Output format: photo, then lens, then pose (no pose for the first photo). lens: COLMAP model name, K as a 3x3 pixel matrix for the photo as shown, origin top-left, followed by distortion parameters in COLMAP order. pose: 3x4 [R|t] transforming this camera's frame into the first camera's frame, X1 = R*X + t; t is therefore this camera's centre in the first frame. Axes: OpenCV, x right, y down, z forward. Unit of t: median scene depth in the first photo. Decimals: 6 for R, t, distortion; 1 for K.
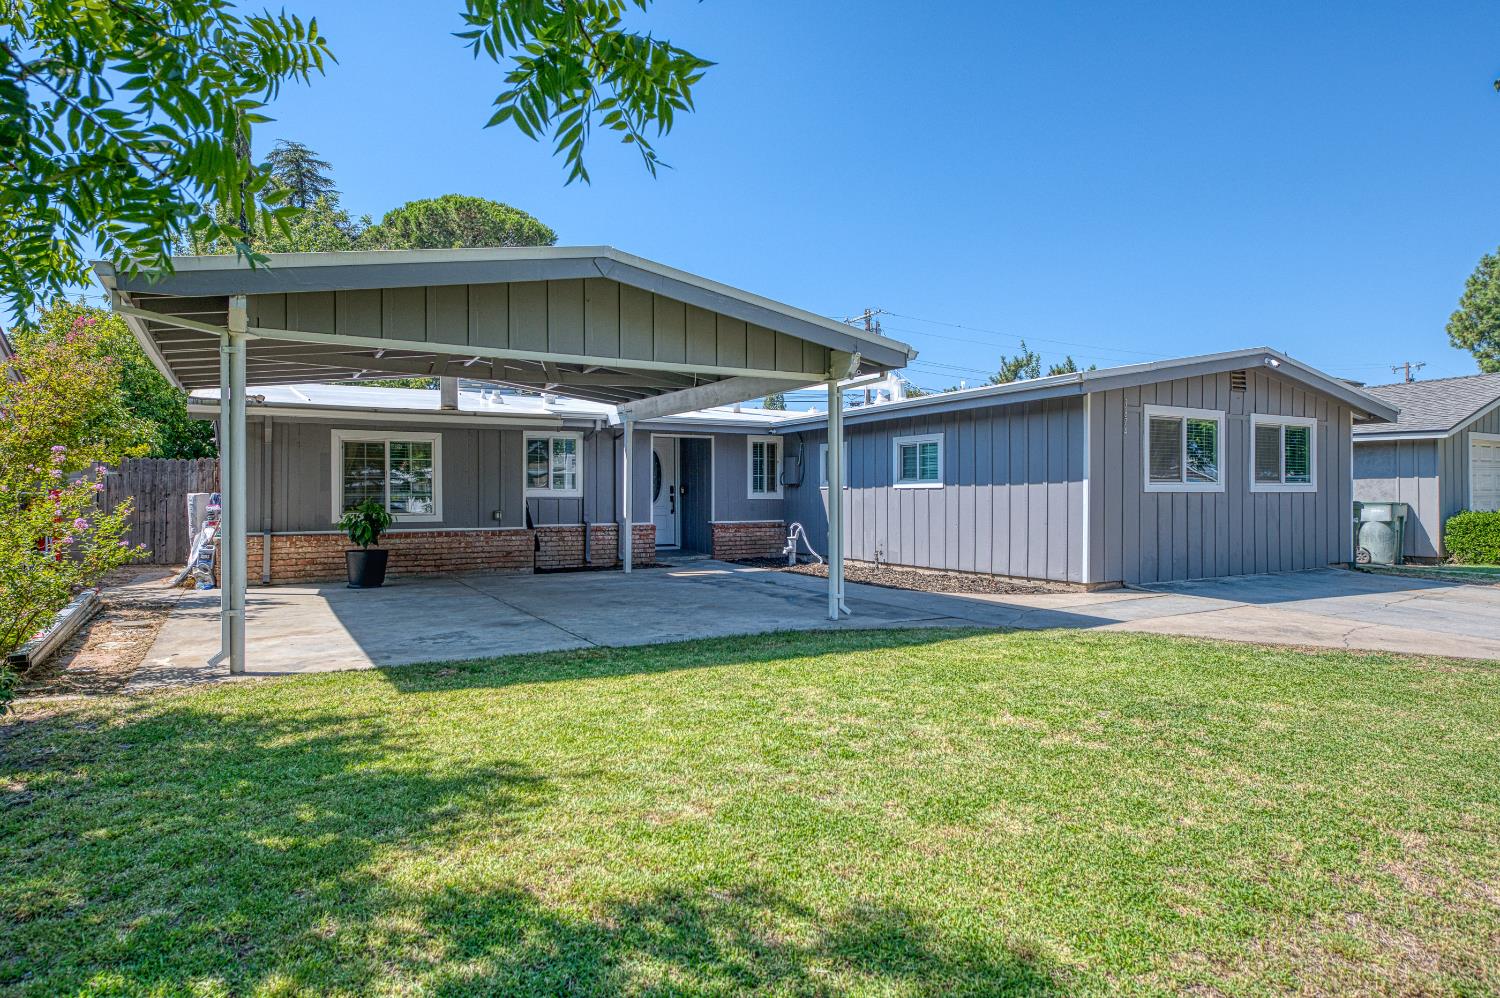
lens RADIAL K [[831.5, 0, 753.8], [0, 831.5, 494.1], [0, 0, 1]] dist [0.005114, -0.000152]
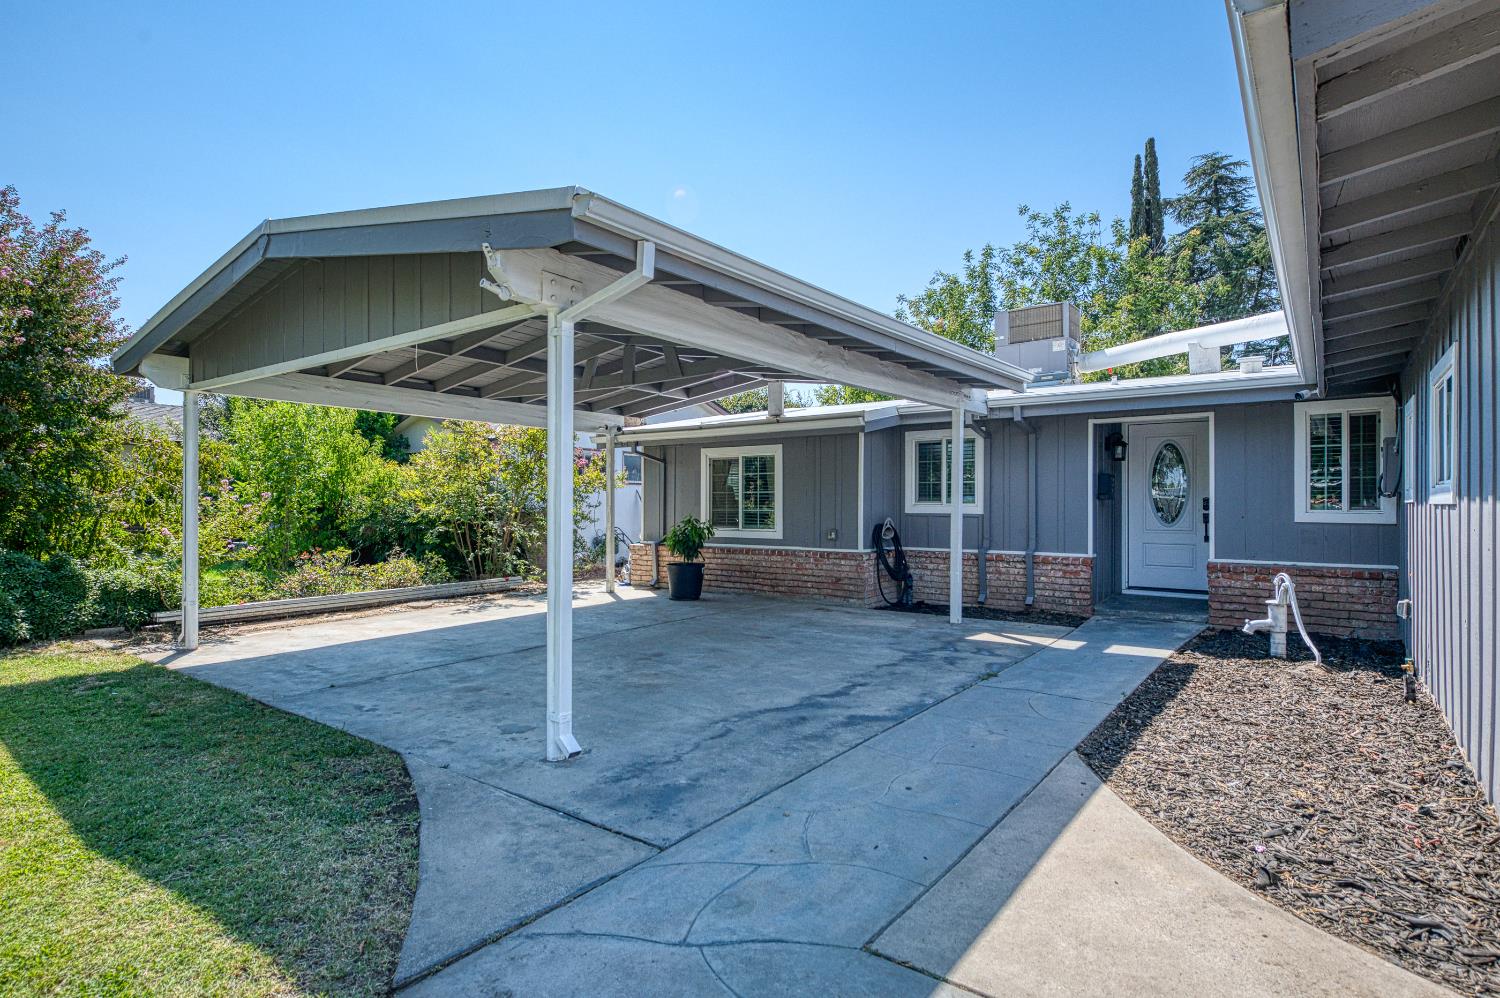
lens RADIAL K [[775.3, 0, 760.0], [0, 775.3, 496.7], [0, 0, 1]] dist [0.012932, -0.000032]
pose [[0.406857, -0.006733, -0.913467, 0.365722], [-0.001237, 0.999968, -0.007921, -0.006766], [0.913491, 0.004353, 0.406836, 0.550838]]
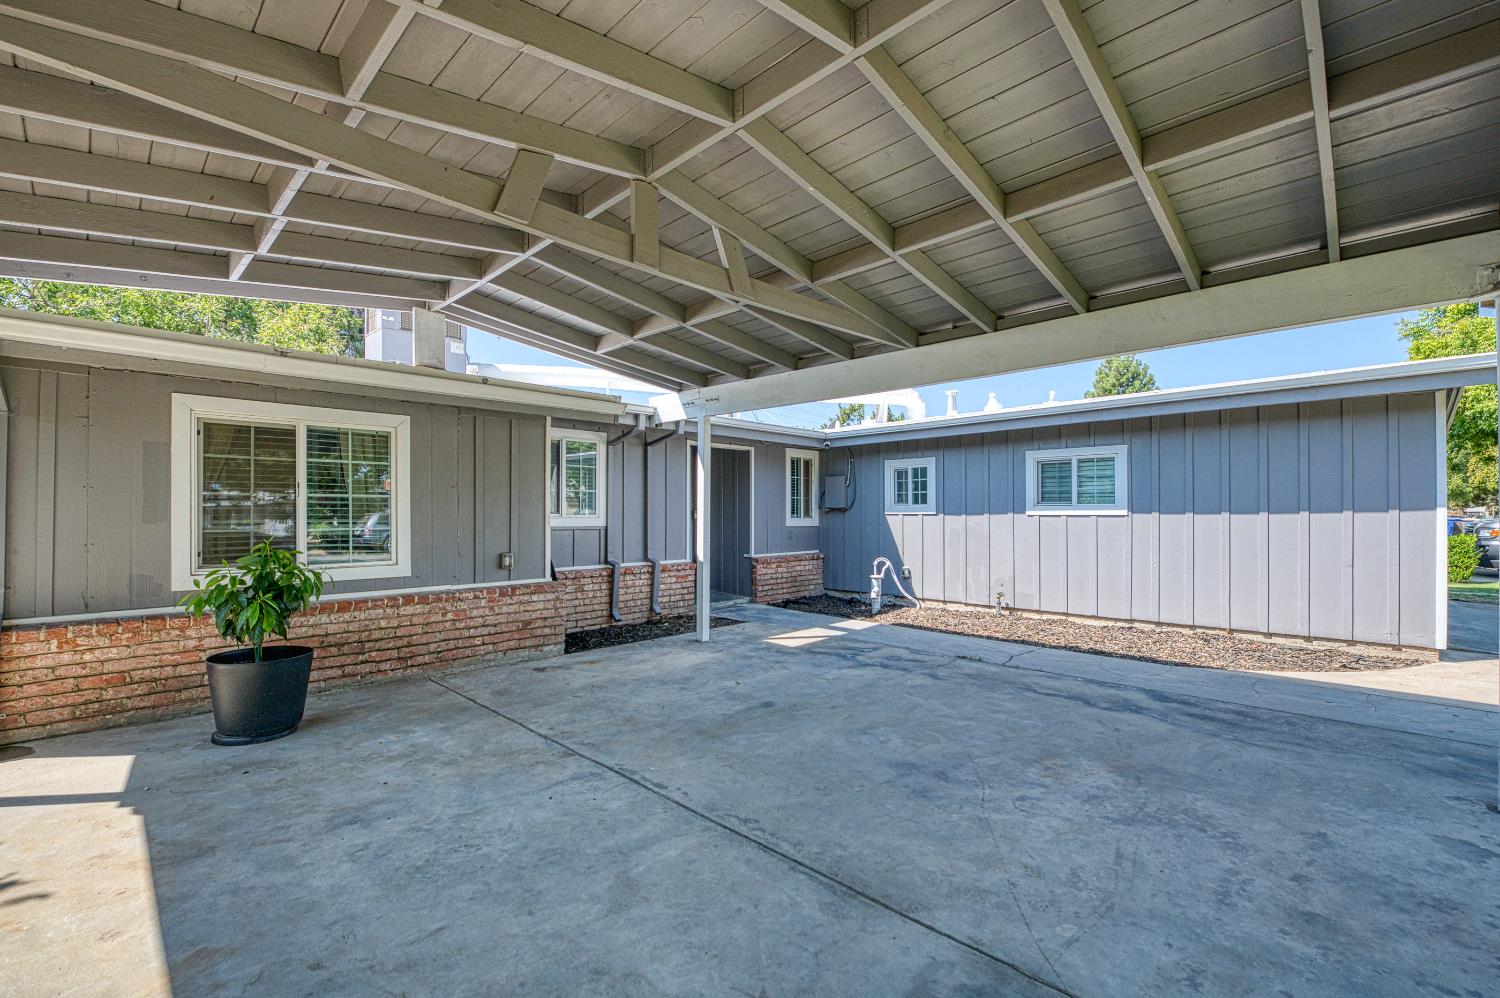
lens RADIAL K [[631.4, 0, 761.0], [0, 631.4, 508.1], [0, 0, 1]] dist [-0.015671, -0.000346]
pose [[0.961424, 0.003843, 0.275043, -0.235004], [-0.002025, 0.999974, -0.006894, -0.008540], [-0.275062, 0.006071, 0.961407, 0.472593]]
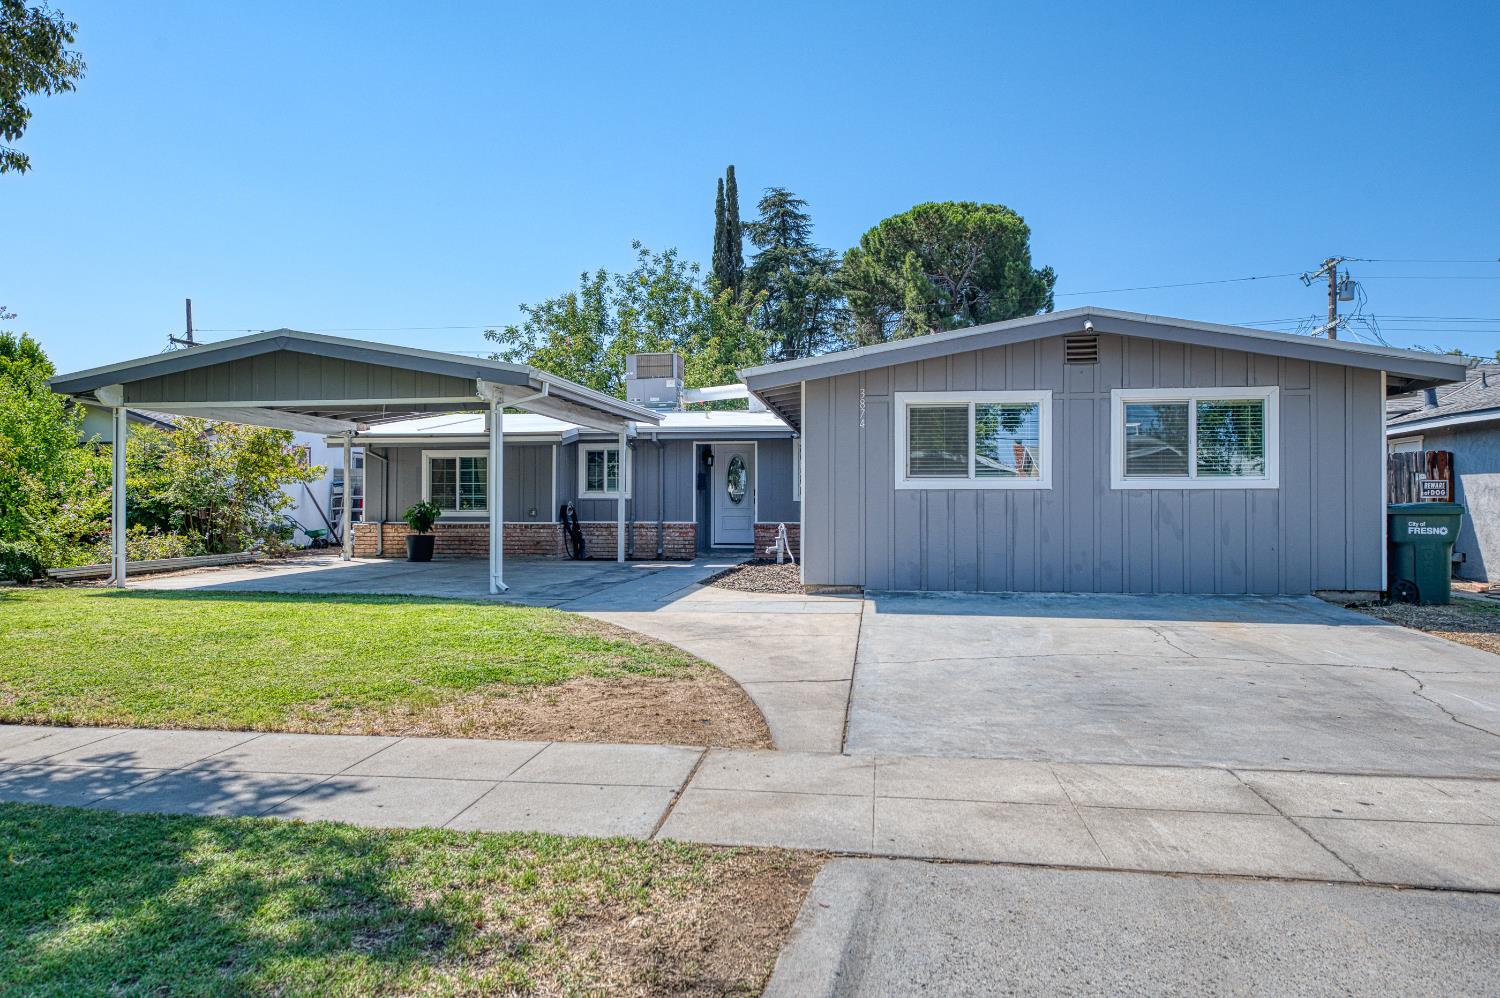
lens RADIAL K [[899.6, 0, 772.6], [0, 899.6, 503.1], [0, 0, 1]] dist [0.008577, 0.000574]
pose [[0.800867, 0.000790, -0.598842, 0.742614], [-0.000896, 1.000000, 0.000120, 0.009596], [0.598842, 0.000441, 0.800867, 0.105373]]
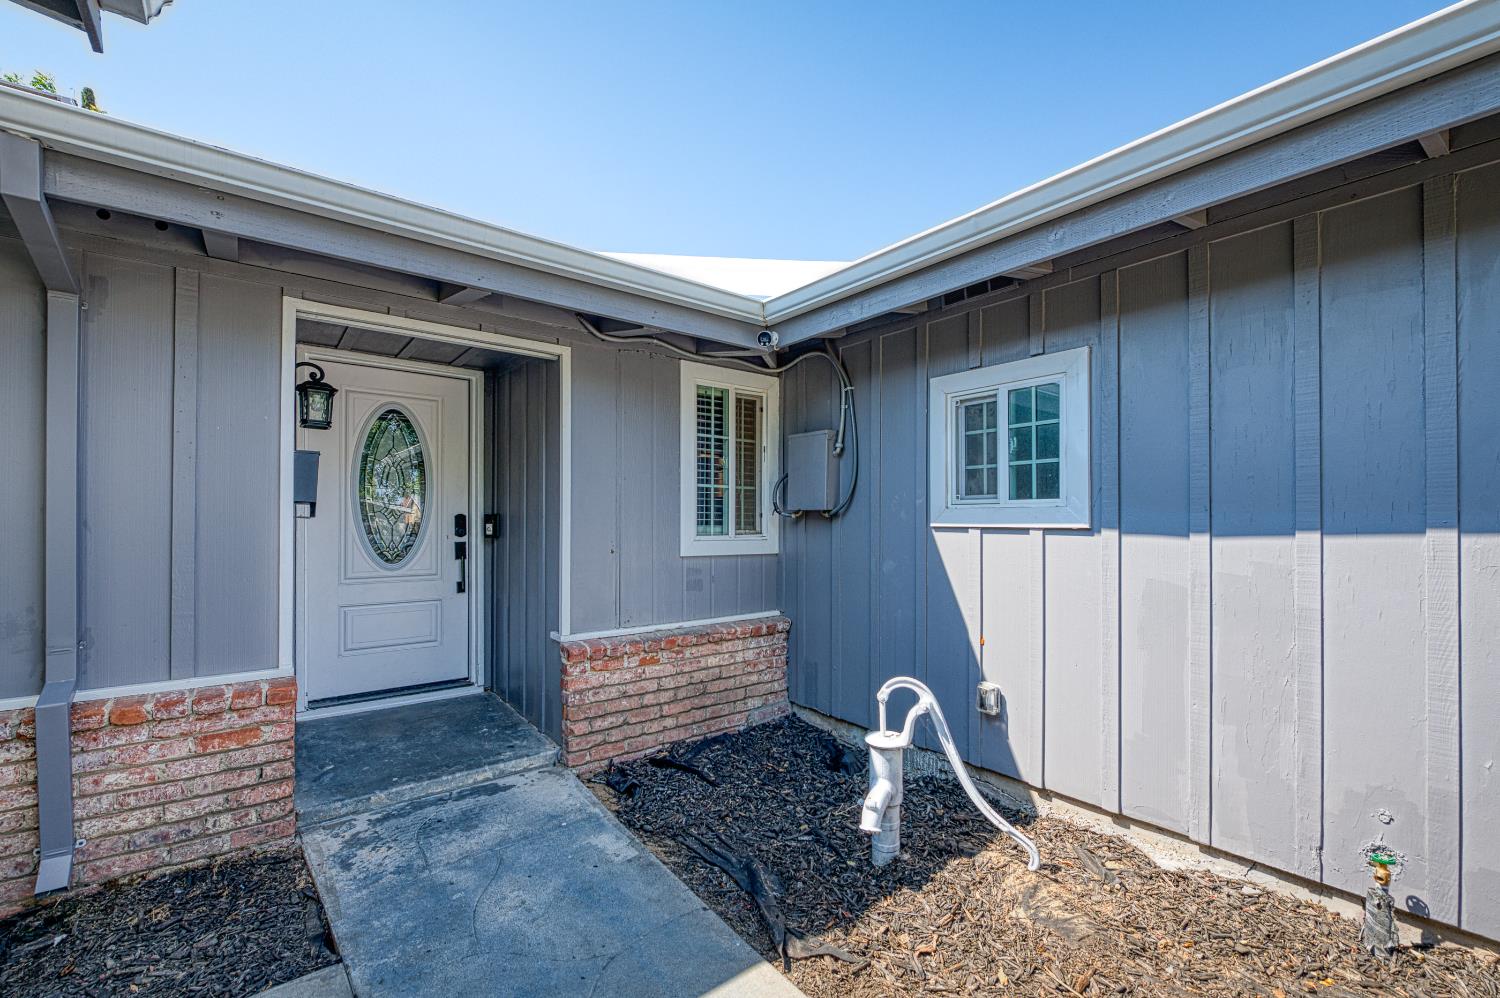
lens RADIAL K [[631.4, 0, 768.2], [0, 631.4, 516.2], [0, 0, 1]] dist [-0.015671, -0.000346]
pose [[0.986420, 0.005168, 0.164161, -0.016562], [-0.004452, 0.999979, -0.004733, -0.009934], [-0.164182, 0.003938, 0.986422, 0.868258]]
